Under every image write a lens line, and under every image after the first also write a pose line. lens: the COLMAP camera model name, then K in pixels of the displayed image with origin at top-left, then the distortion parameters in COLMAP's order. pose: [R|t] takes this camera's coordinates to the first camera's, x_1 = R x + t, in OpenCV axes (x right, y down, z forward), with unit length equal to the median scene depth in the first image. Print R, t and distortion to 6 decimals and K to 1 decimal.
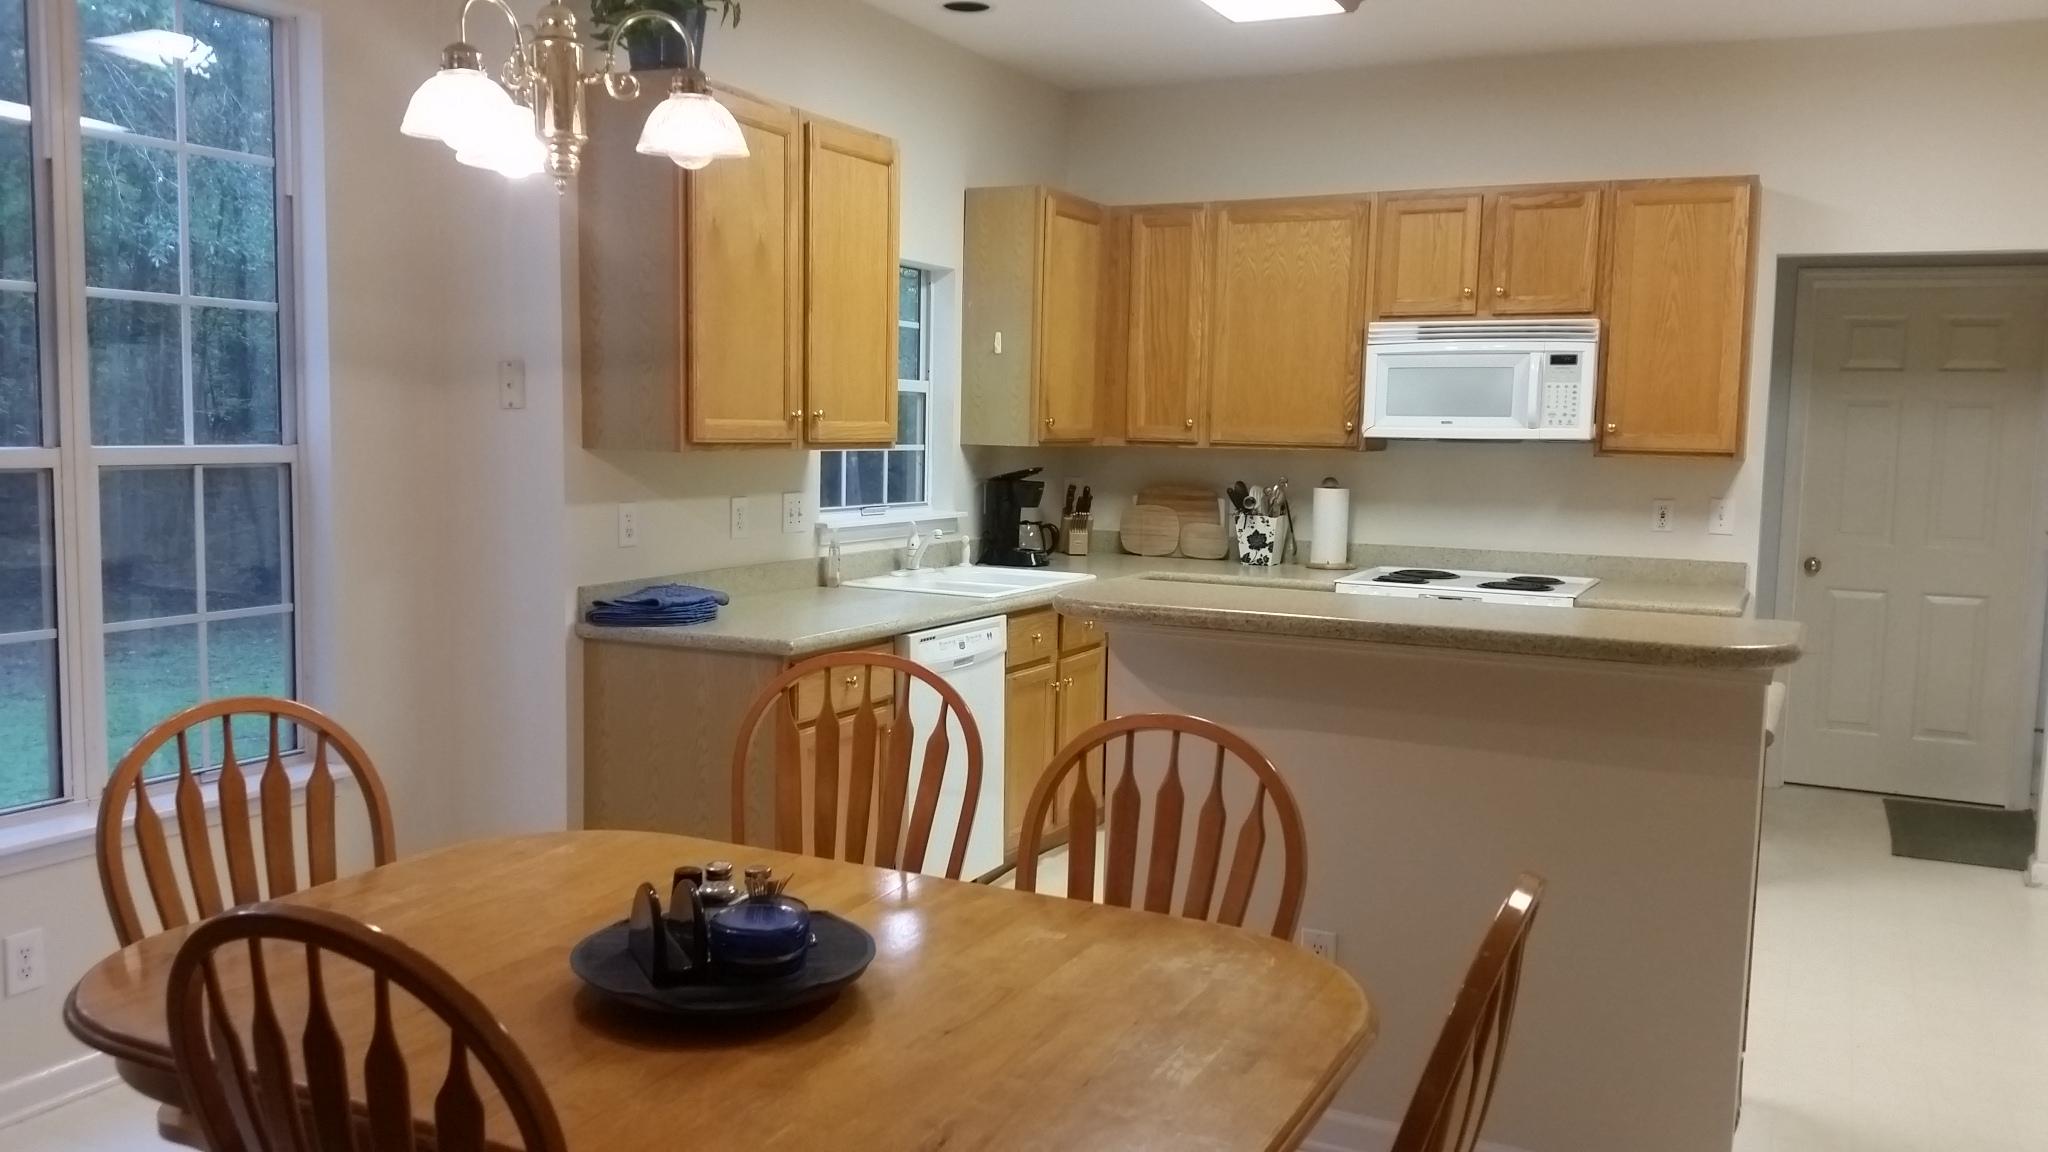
lens RADIAL K [[1671.5, 0, 1011.5], [0, 1671.5, 577.7], [0, 0, 1]] dist [0.096023, -0.137402]
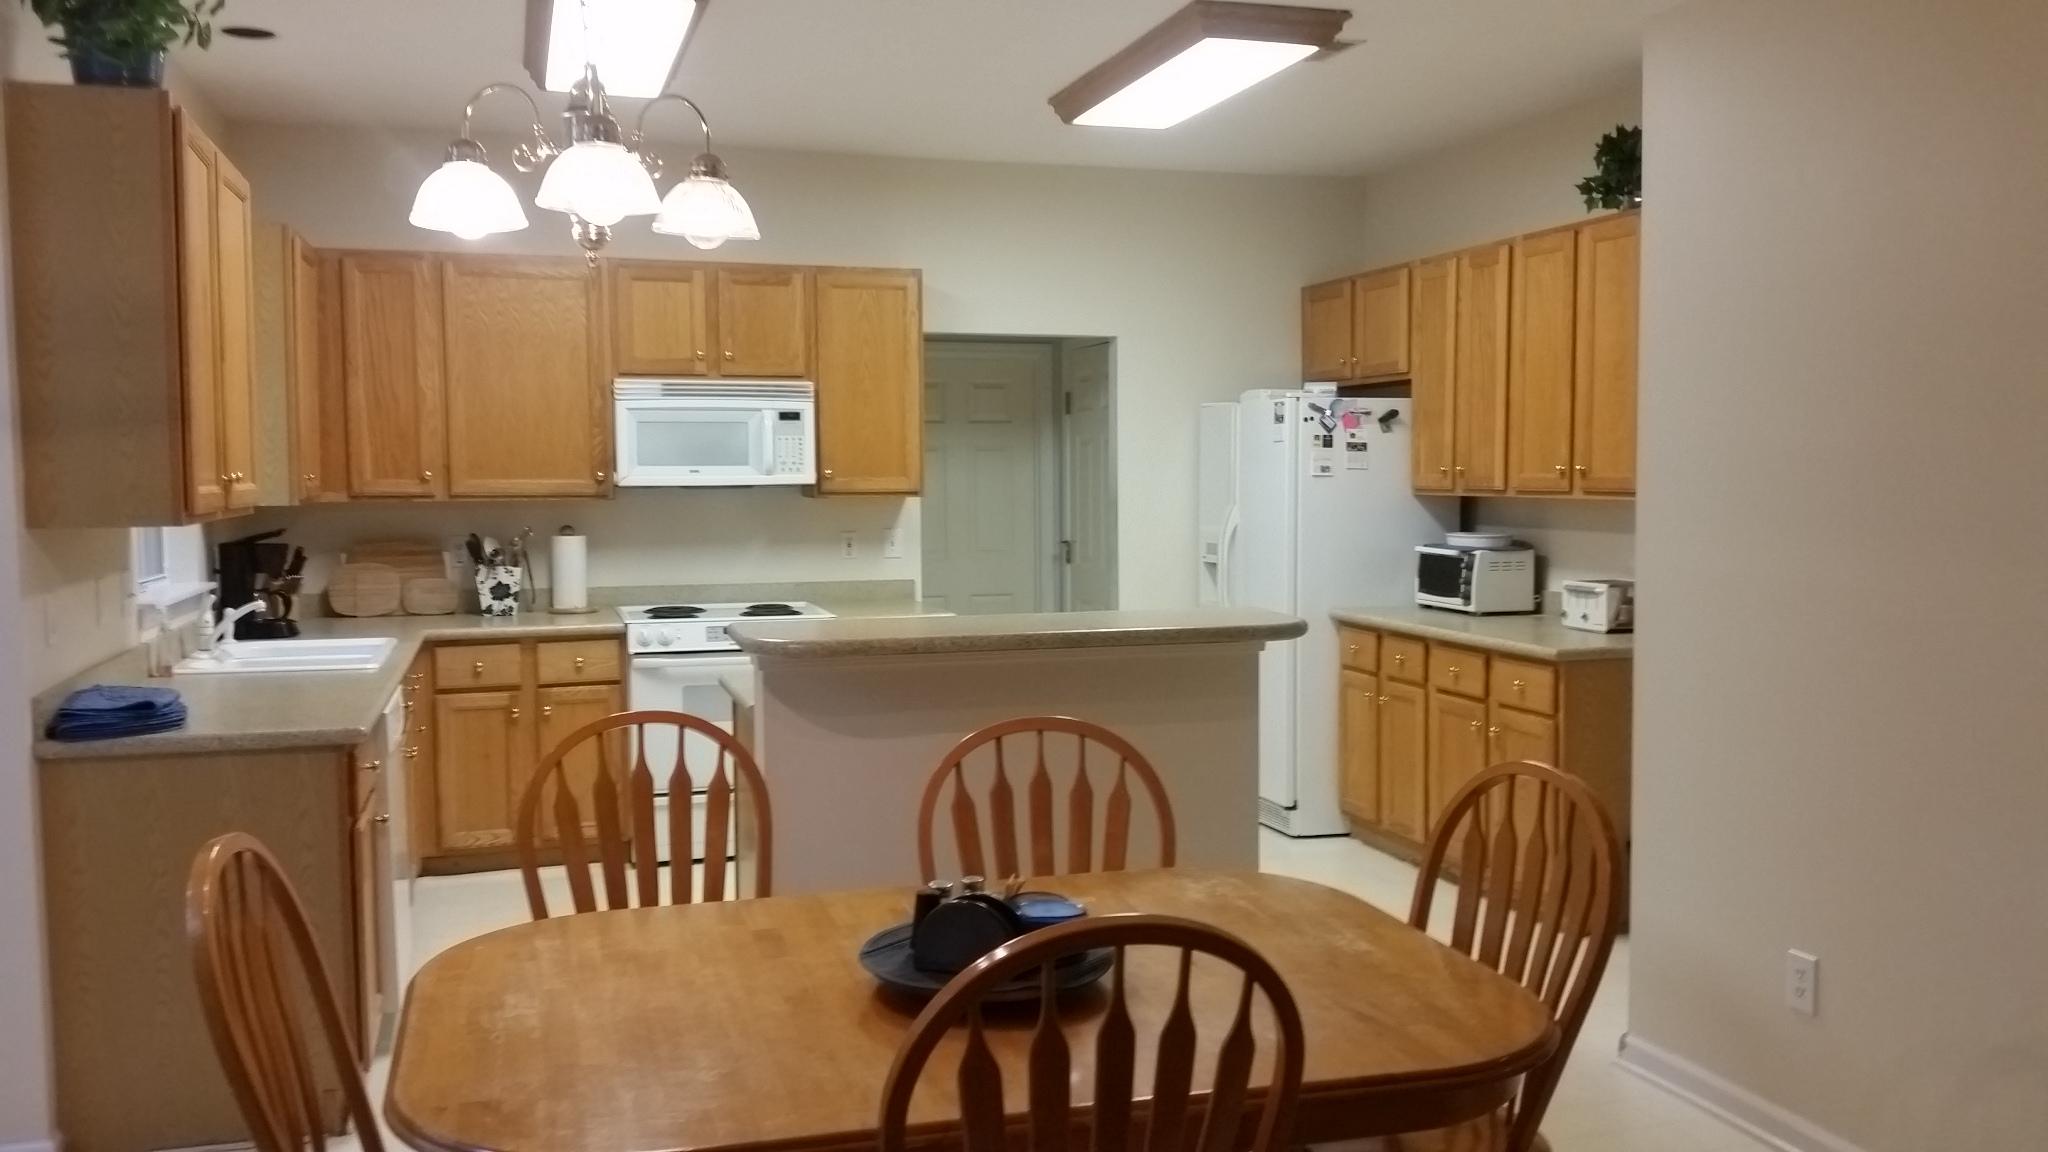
lens RADIAL K [[1671.5, 0, 1018.2], [0, 1671.5, 579.5], [0, 0, 1]] dist [0.096023, -0.137402]
pose [[0.723202, -0.067032, 0.687376, -0.344674], [0.082016, 0.996571, 0.010894, -0.015568], [-0.685749, 0.048497, 0.726220, 0.055421]]
